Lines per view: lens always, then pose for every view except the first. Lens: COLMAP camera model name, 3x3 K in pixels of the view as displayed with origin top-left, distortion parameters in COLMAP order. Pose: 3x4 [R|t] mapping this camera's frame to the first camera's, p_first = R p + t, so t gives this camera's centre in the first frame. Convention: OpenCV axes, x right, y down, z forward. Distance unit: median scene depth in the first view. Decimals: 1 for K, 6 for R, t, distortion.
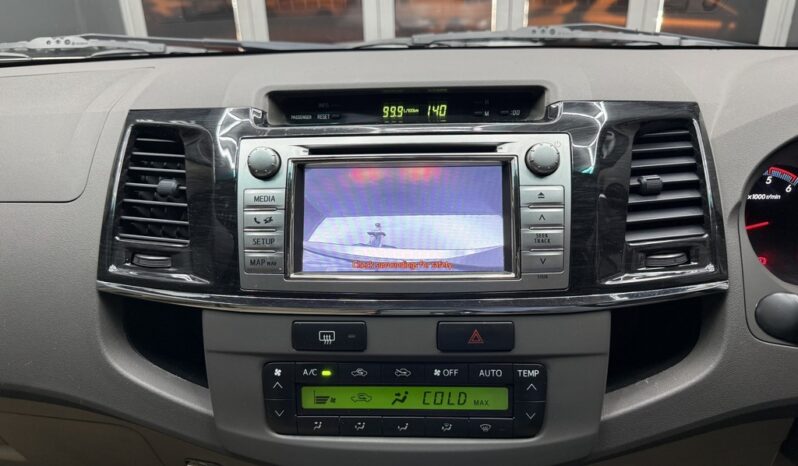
lens RADIAL K [[561.3, 0, 424.8], [0, 561.3, 231.0], [0, 0, 1]] dist [0.001993, -0.001857]
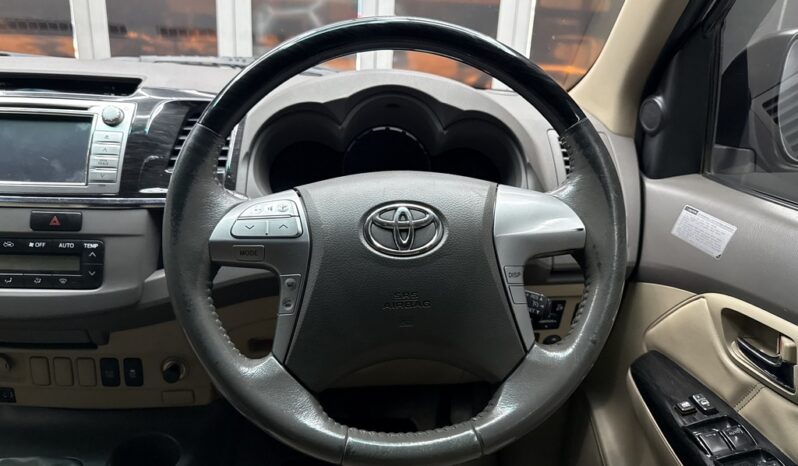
lens RADIAL K [[561.3, 0, 424.8], [0, 561.3, 231.0], [0, 0, 1]] dist [0.001993, -0.001857]
pose [[0.989994, 0.036183, 0.136389, 0.891683], [-0.023196, 0.995146, -0.095639, 0.336946], [-0.139187, 0.091518, 0.986028, -0.703739]]
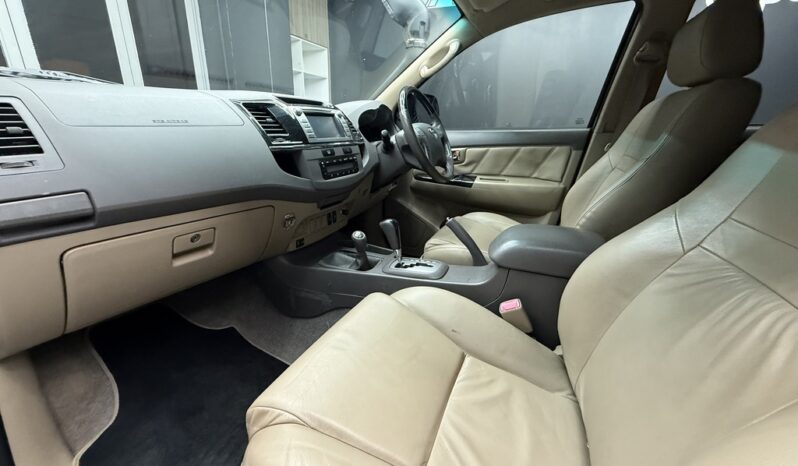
lens RADIAL K [[320.2, 0, 399.0], [0, 320.2, 233.0], [0, 0, 1]] dist [0.001865, 0.000550]
pose [[0.362320, -0.267808, 0.892750, -2.255355], [0.335600, 0.931072, 0.143101, 0.576333], [-0.869538, 0.247758, 0.427222, -0.330555]]
